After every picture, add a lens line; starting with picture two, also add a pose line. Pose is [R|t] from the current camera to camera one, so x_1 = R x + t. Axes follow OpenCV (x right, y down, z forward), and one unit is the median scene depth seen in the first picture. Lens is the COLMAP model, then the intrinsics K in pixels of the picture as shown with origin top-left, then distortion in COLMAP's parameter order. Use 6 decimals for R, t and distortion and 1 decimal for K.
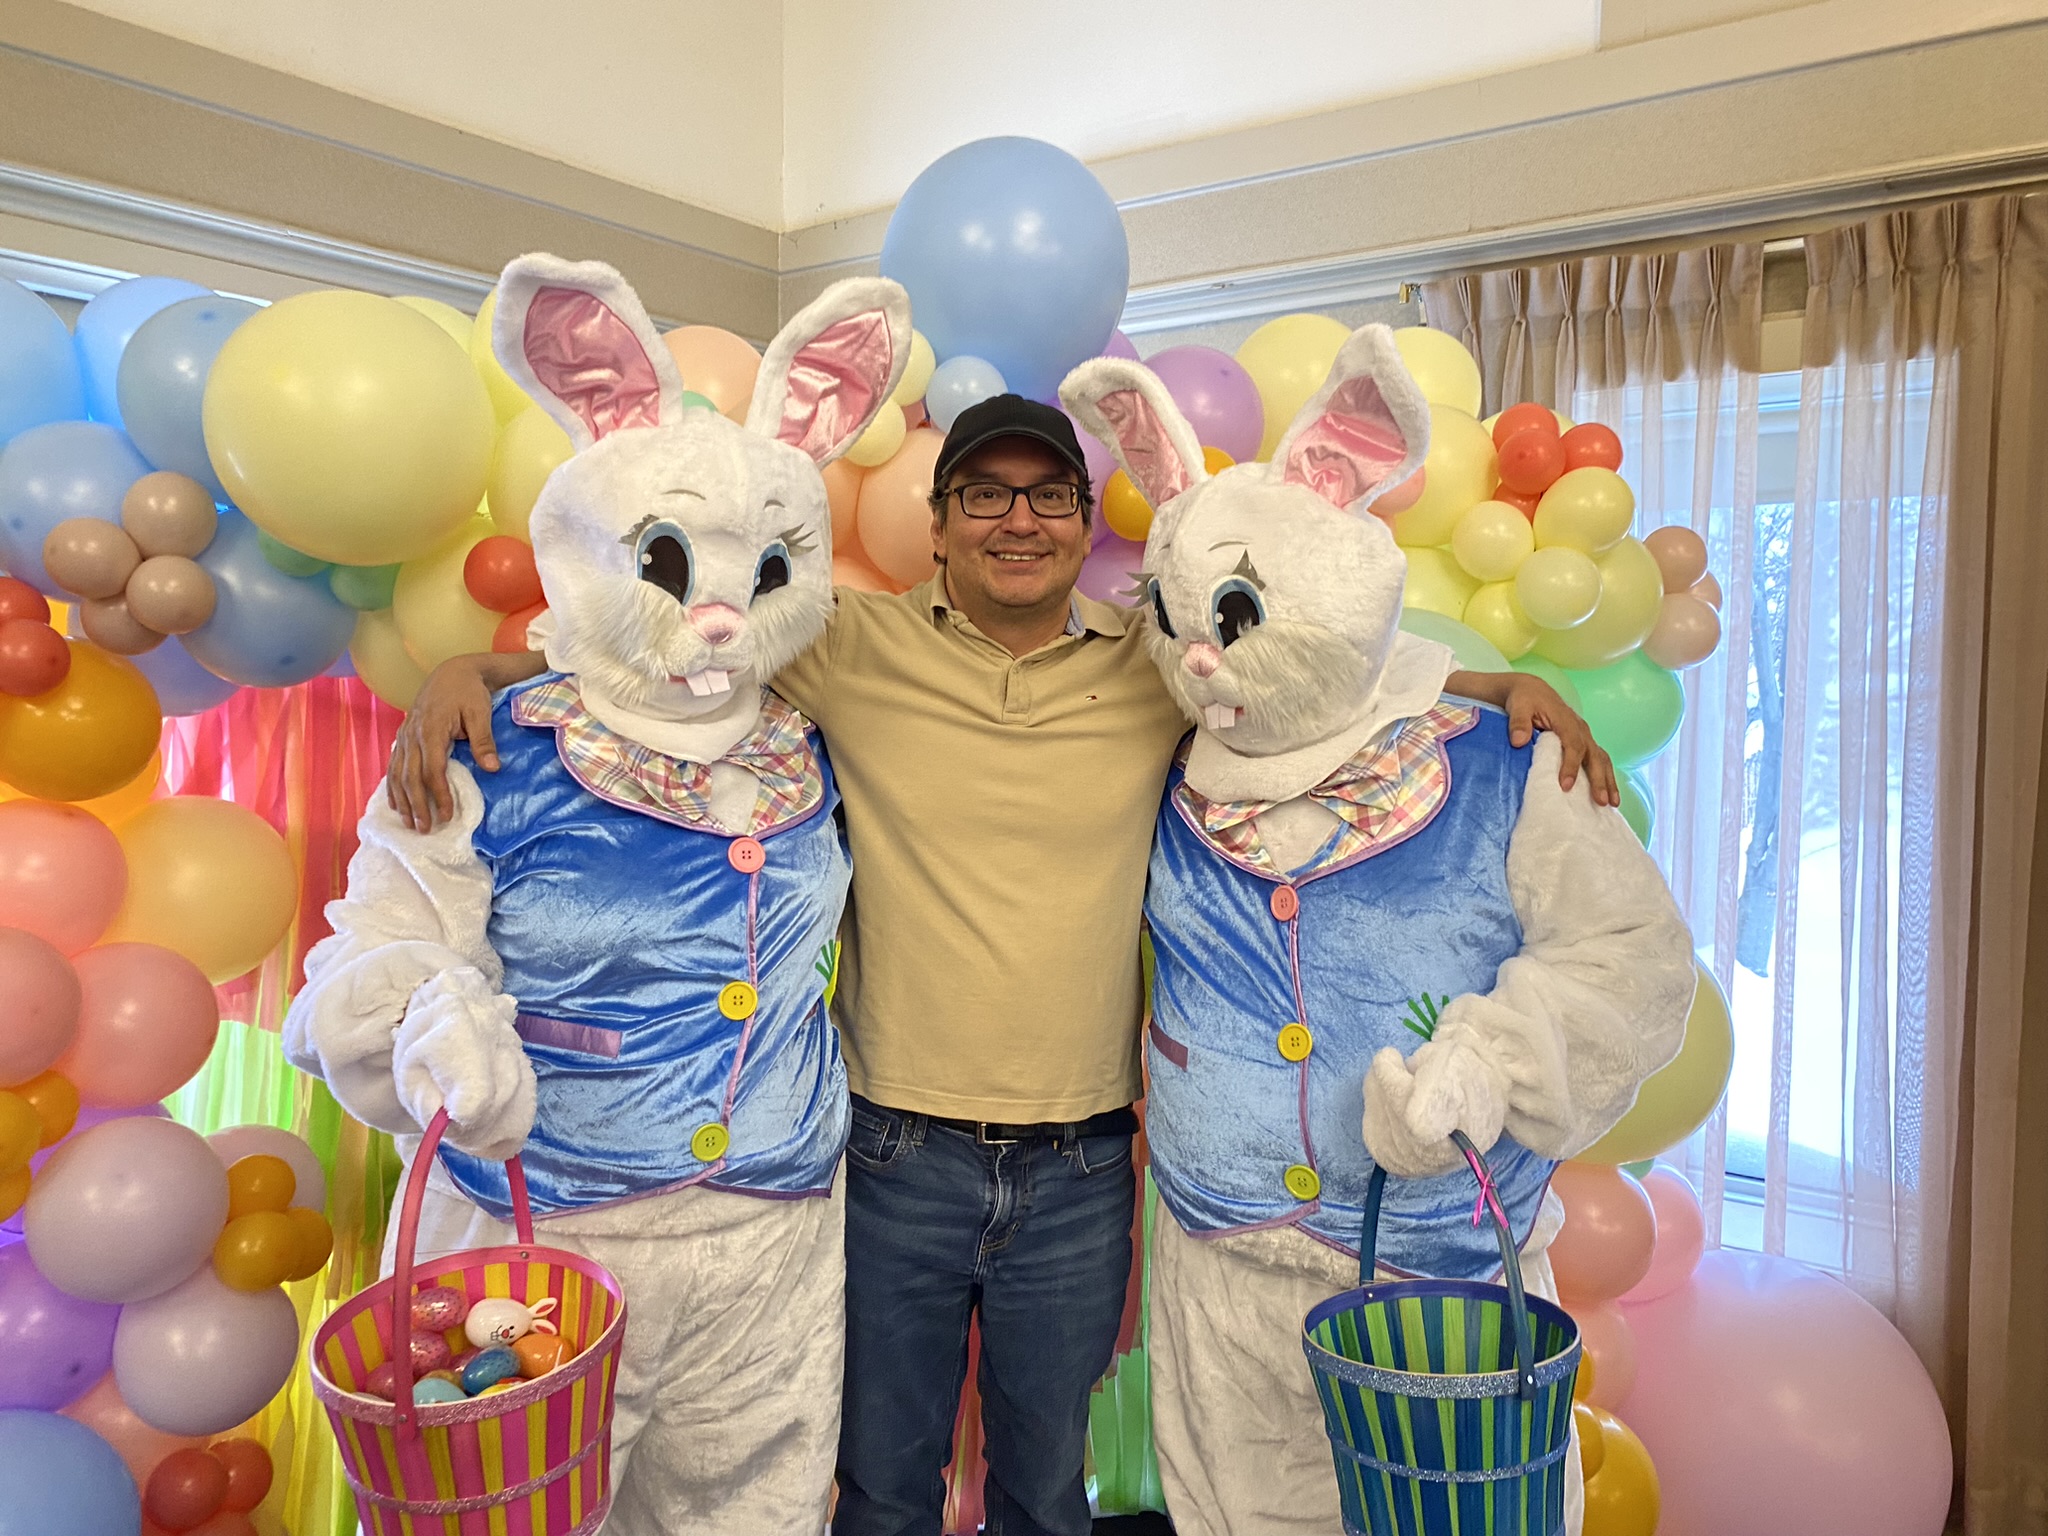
lens RADIAL K [[1560.1, 0, 1032.8], [0, 1560.1, 774.8], [0, 0, 1]] dist [0.005769, -0.002309]
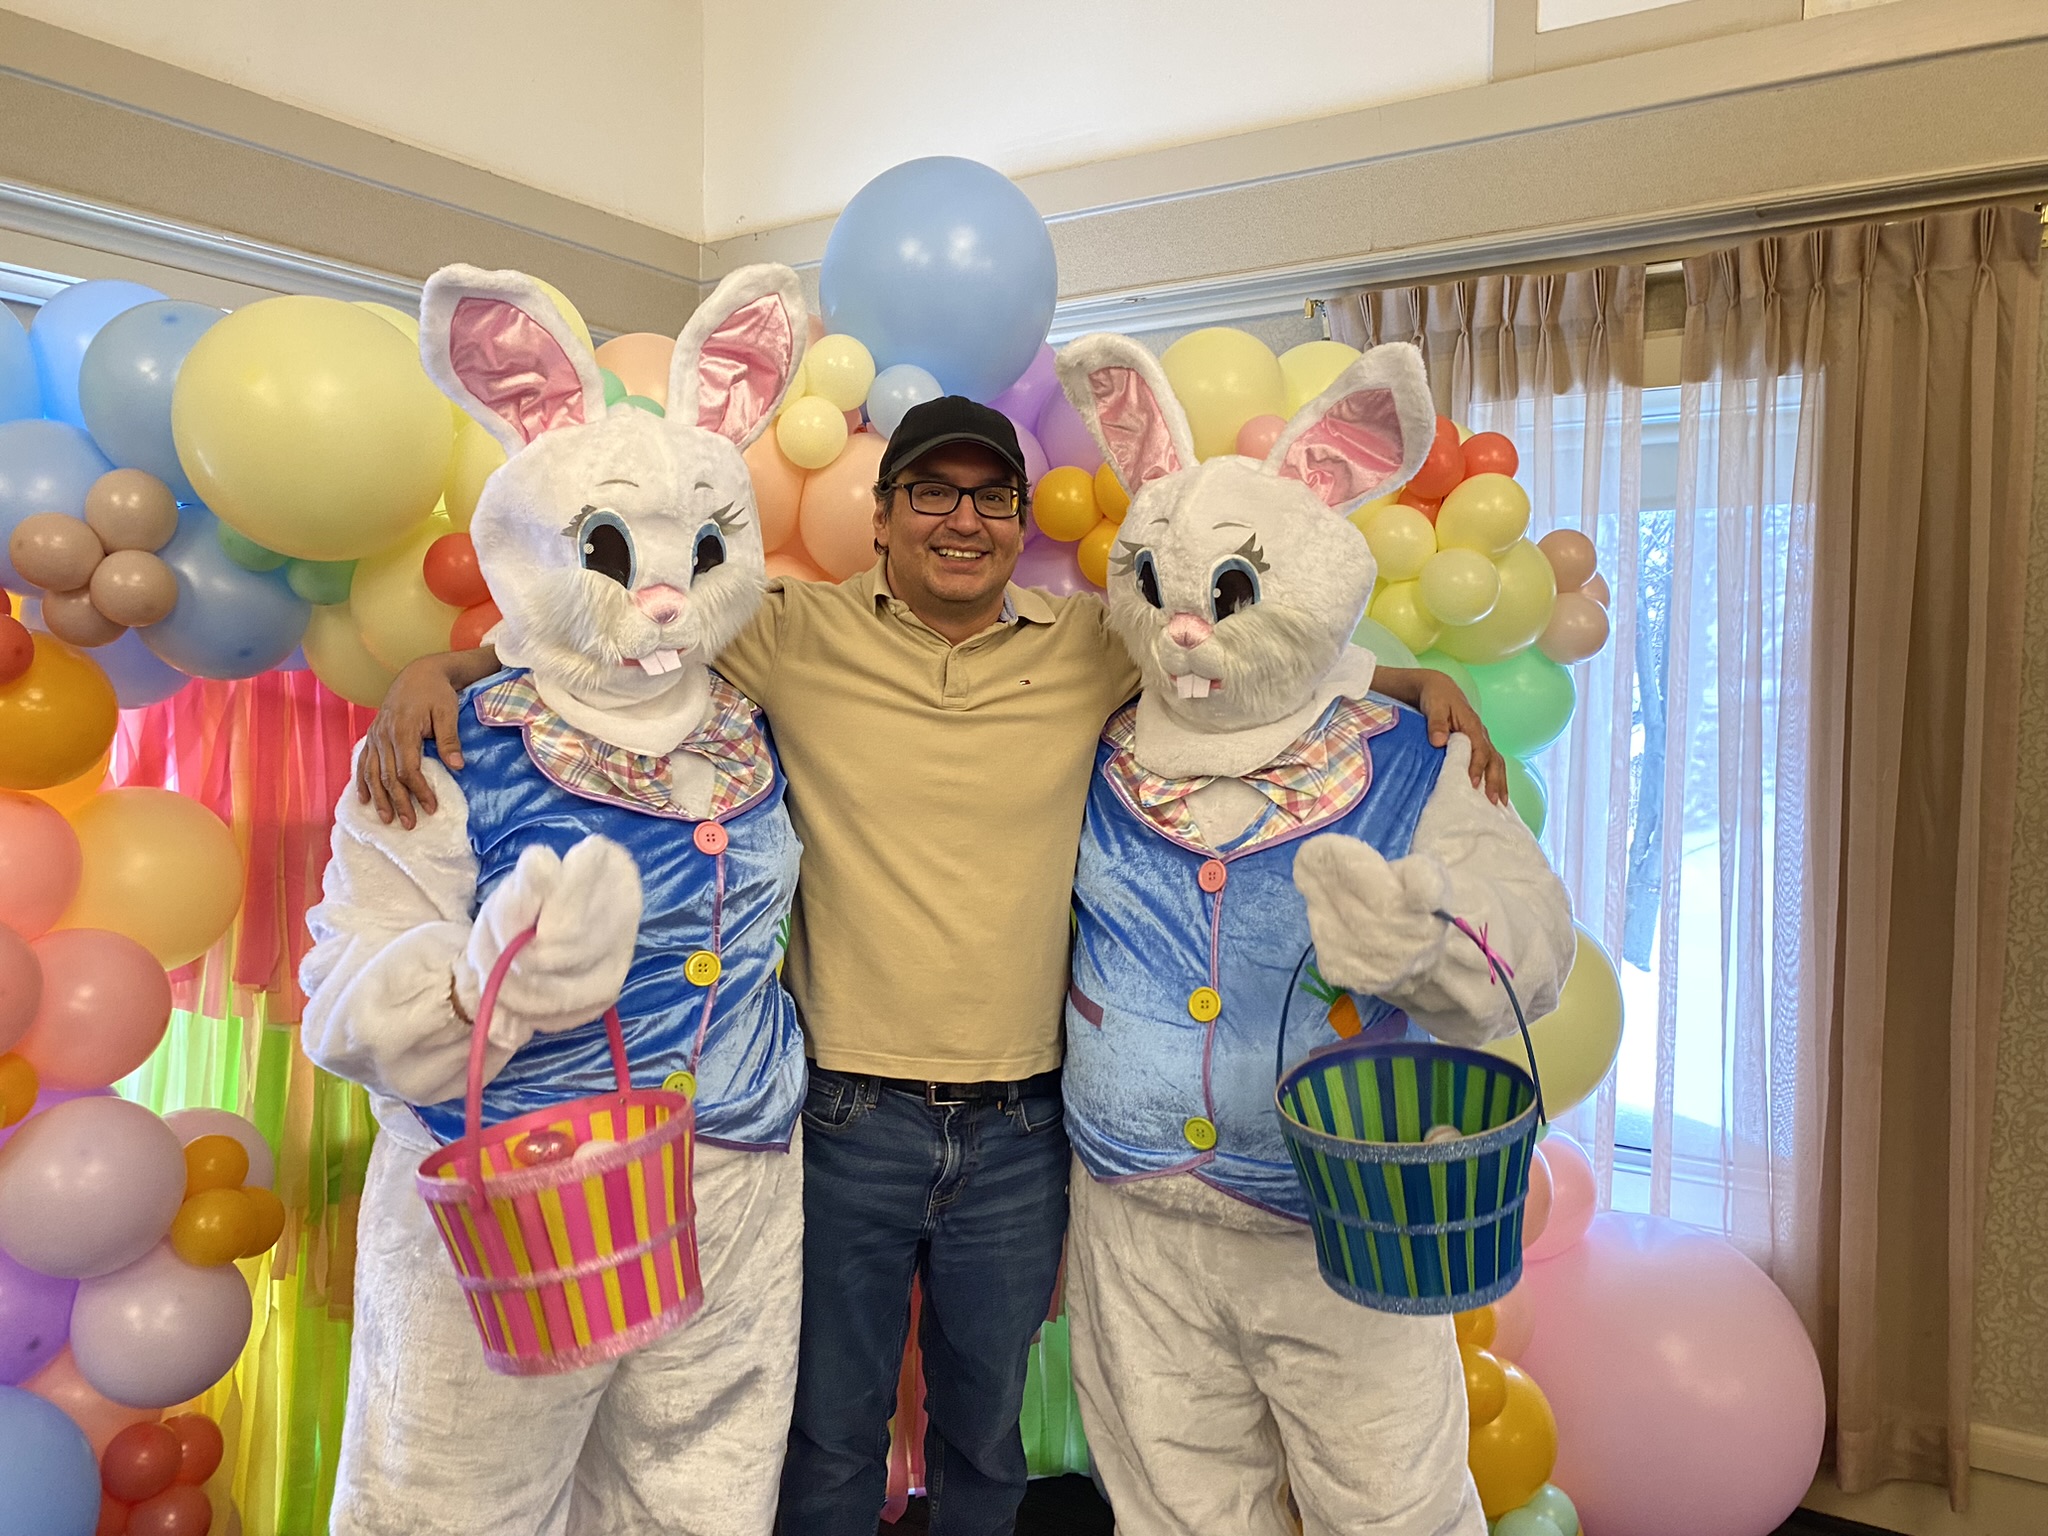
lens RADIAL K [[1549.1, 0, 999.1], [0, 1549.1, 772.4], [0, 0, 1]] dist [0.003997, 0.002270]
pose [[0.999054, -0.002393, 0.043410, -0.024433], [0.002666, 0.999977, -0.006228, 0.013509], [-0.043394, 0.006338, 0.999038, -0.044364]]
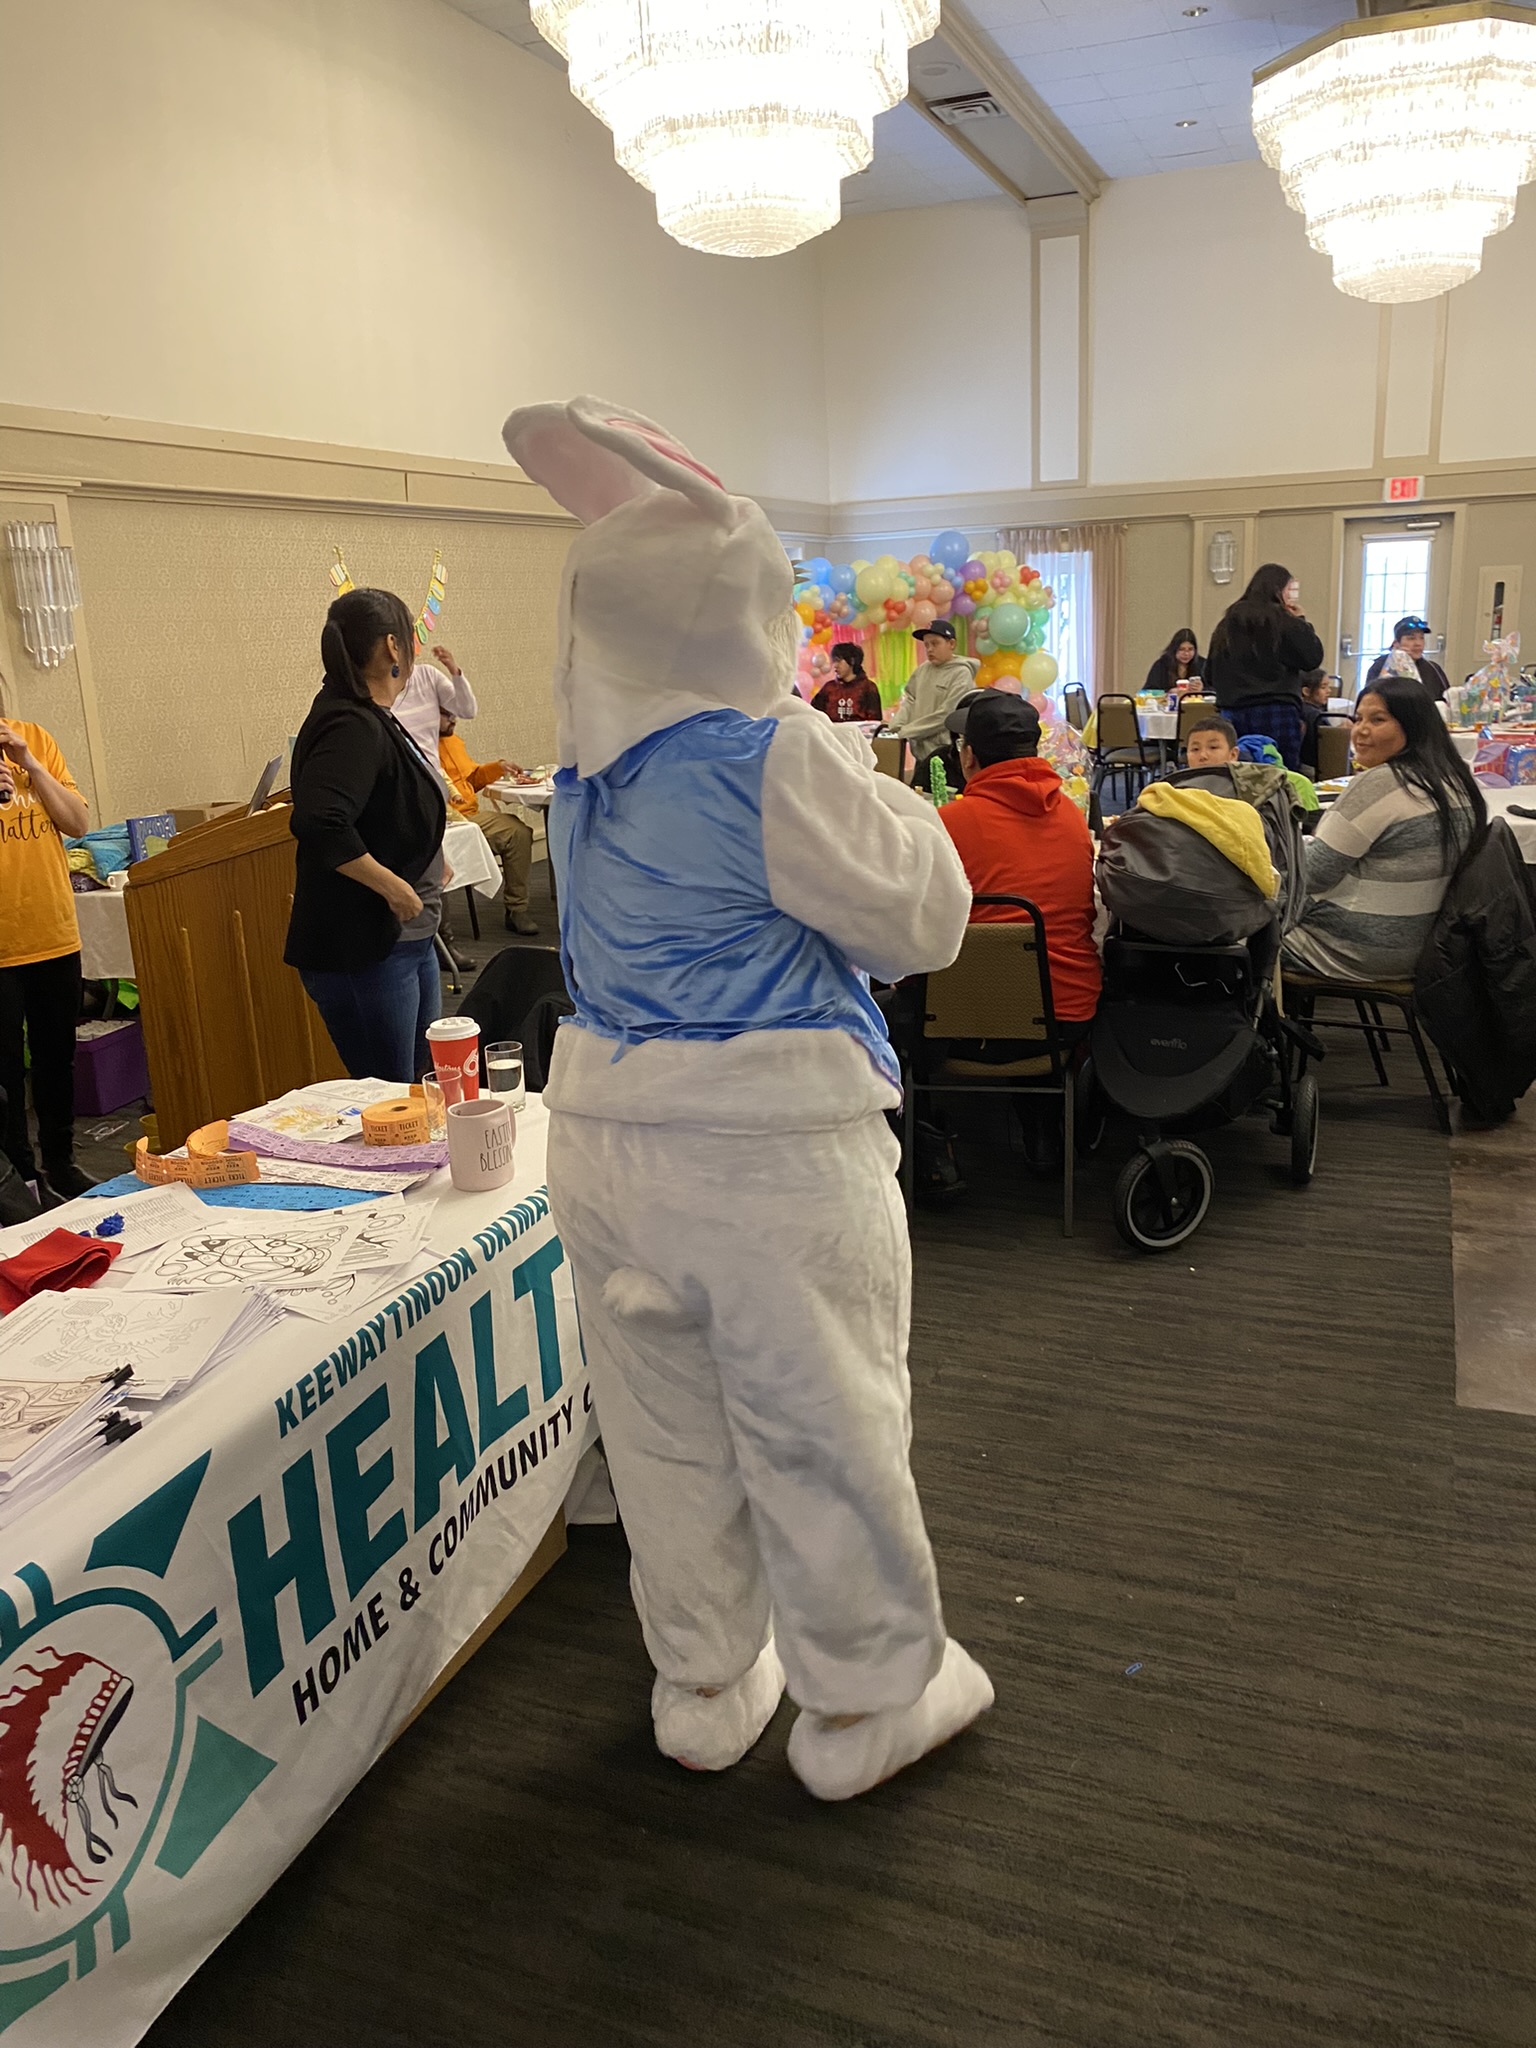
lens RADIAL K [[1553.1, 0, 768.0], [0, 1553.1, 1024.0], [0, 0, 1]] dist [0.003052, 0.000465]
pose [[0.973678, -0.103705, 0.202971, -2.361594], [0.065474, 0.980225, 0.186742, 0.361474], [-0.218323, -0.168537, 0.961213, -5.588601]]
